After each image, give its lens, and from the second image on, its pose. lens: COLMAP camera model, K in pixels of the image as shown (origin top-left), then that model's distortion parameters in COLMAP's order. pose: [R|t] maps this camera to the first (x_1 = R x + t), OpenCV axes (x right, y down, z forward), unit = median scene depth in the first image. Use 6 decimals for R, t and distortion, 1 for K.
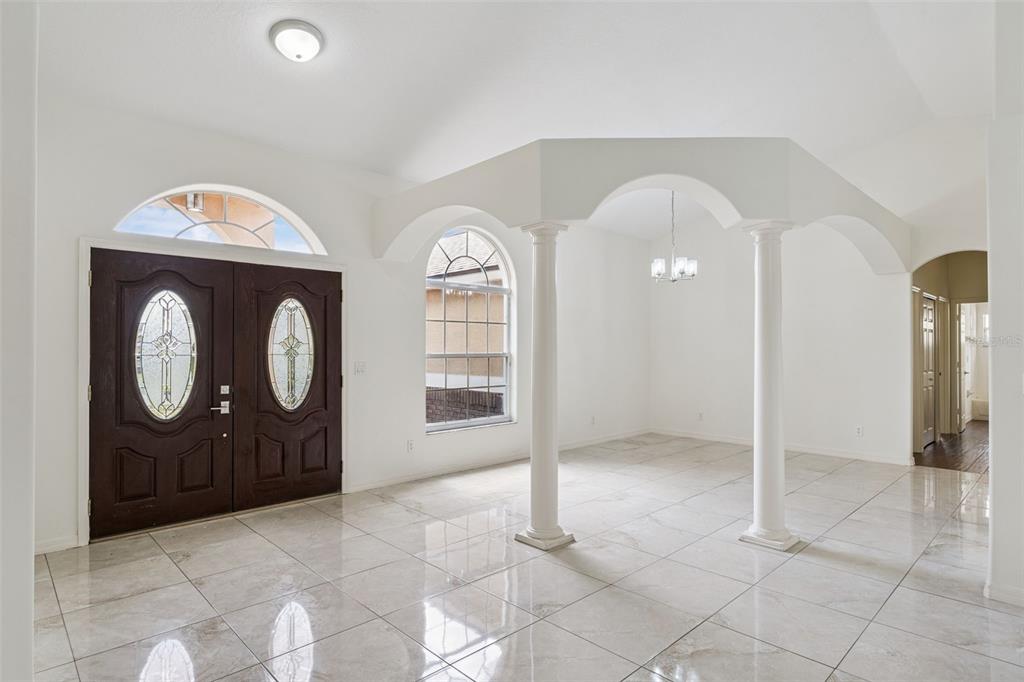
lens RADIAL K [[558.0, 0, 520.0], [0, 558.0, 343.2], [0, 0, 1]] dist [-0.005496, 0.004048]
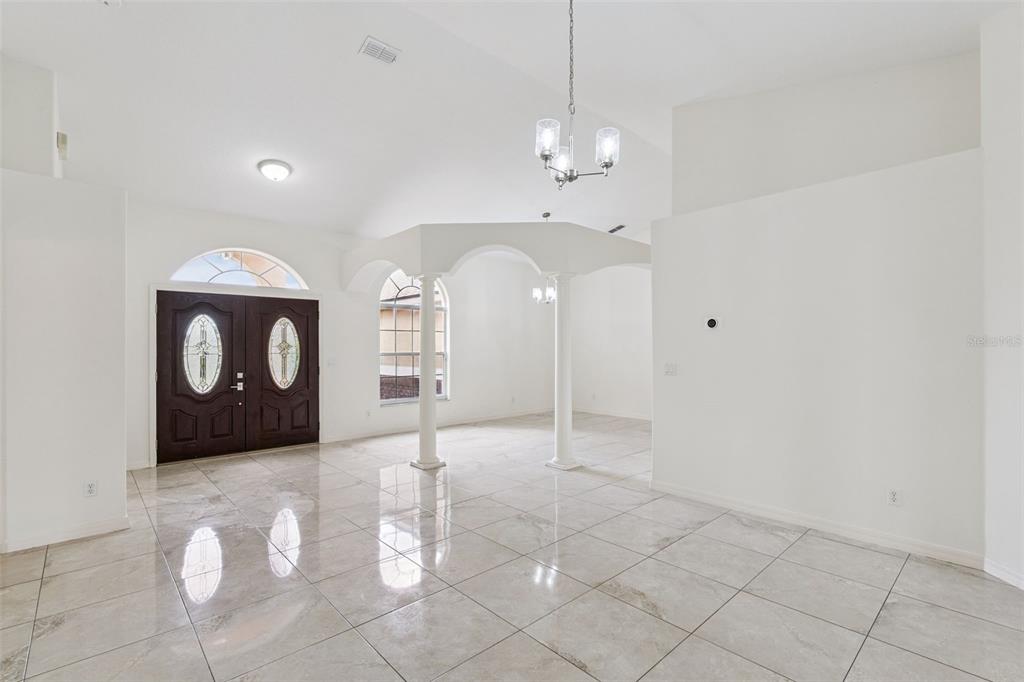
lens RADIAL K [[458.1, 0, 503.2], [0, 458.1, 343.6], [0, 0, 1]] dist [-0.002646, 0.000148]
pose [[0.999783, -0.003928, -0.020457, 0.254082], [0.003940, 0.999992, 0.000582, -0.006435], [0.020455, -0.000662, 0.999791, -0.301949]]
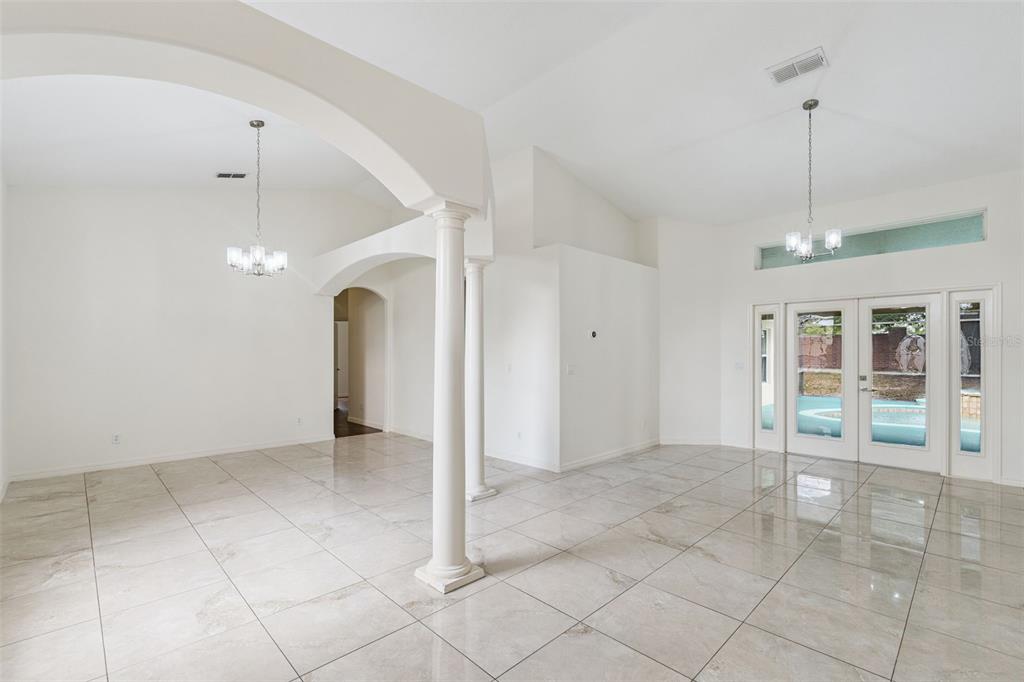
lens RADIAL K [[458.1, 0, 512.4], [0, 458.1, 349.1], [0, 0, 1]] dist [-0.002646, 0.000148]
pose [[-0.013838, 0.011946, 0.999833, -0.556410], [-0.006402, 0.999907, -0.012036, 0.013959], [-0.999884, -0.006567, -0.013761, 0.778472]]
